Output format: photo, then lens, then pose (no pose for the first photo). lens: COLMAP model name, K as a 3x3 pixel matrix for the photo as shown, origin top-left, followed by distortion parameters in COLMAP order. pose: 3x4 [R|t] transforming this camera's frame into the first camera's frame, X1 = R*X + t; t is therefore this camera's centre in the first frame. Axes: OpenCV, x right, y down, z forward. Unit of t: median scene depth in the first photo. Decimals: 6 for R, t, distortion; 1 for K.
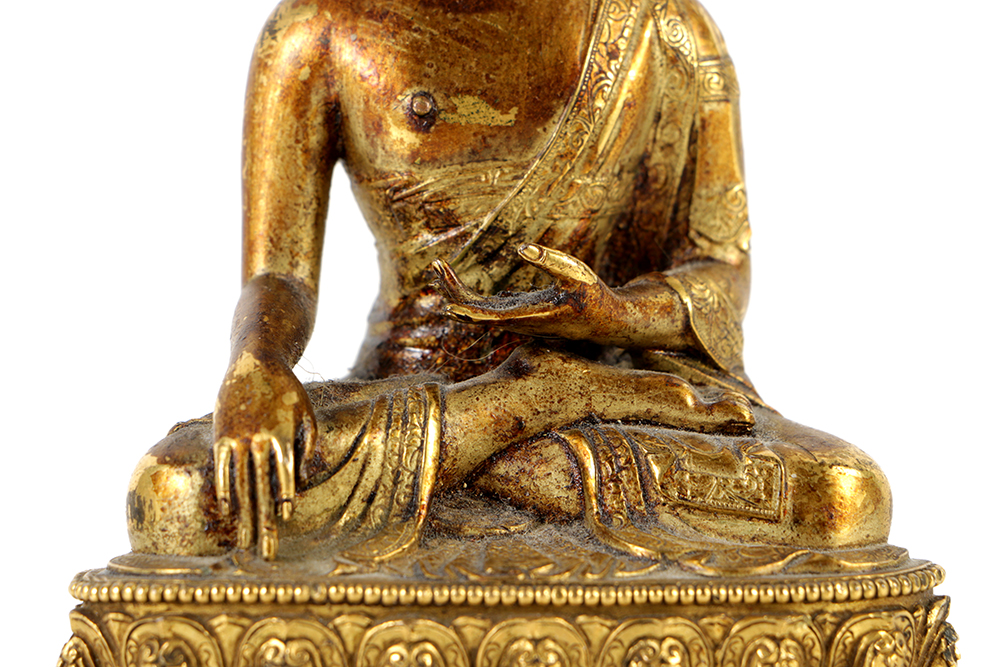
lens RADIAL K [[5118.6, 0, 502.0], [0, 5118.6, 317.1], [0, 0, 1]] dist [0.079770, 12.936323]
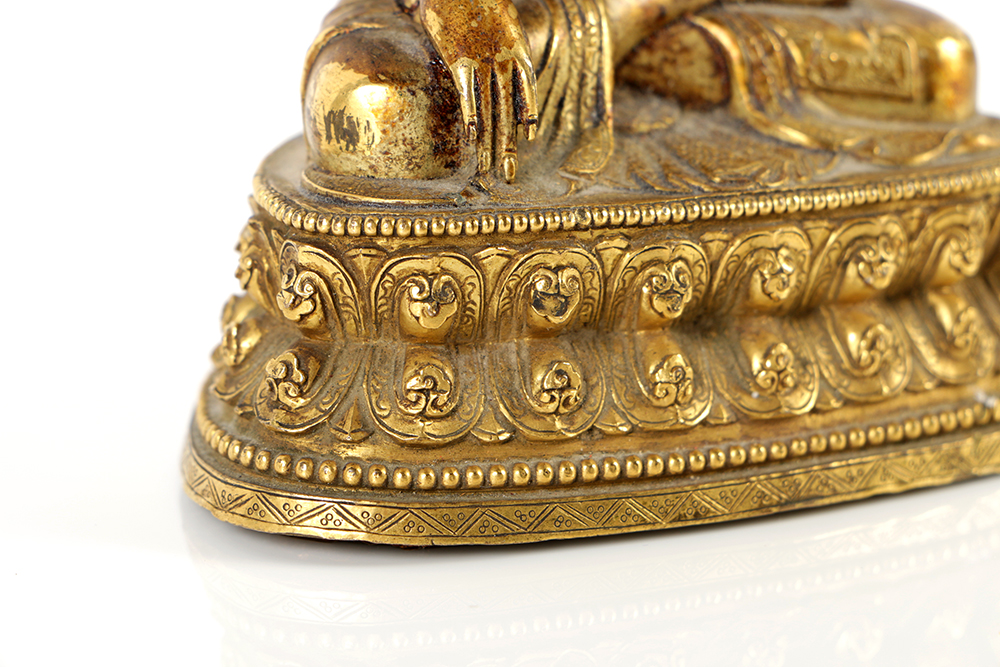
lens RADIAL K [[5118.6, 0, 502.0], [0, 5118.6, 317.1], [0, 0, 1]] dist [0.079770, 12.936323]
pose [[0.894481, -0.077764, 0.440291, -0.451622], [-0.009428, 0.981259, 0.192462, -0.108111], [-0.447006, -0.176304, 0.876985, 0.142481]]
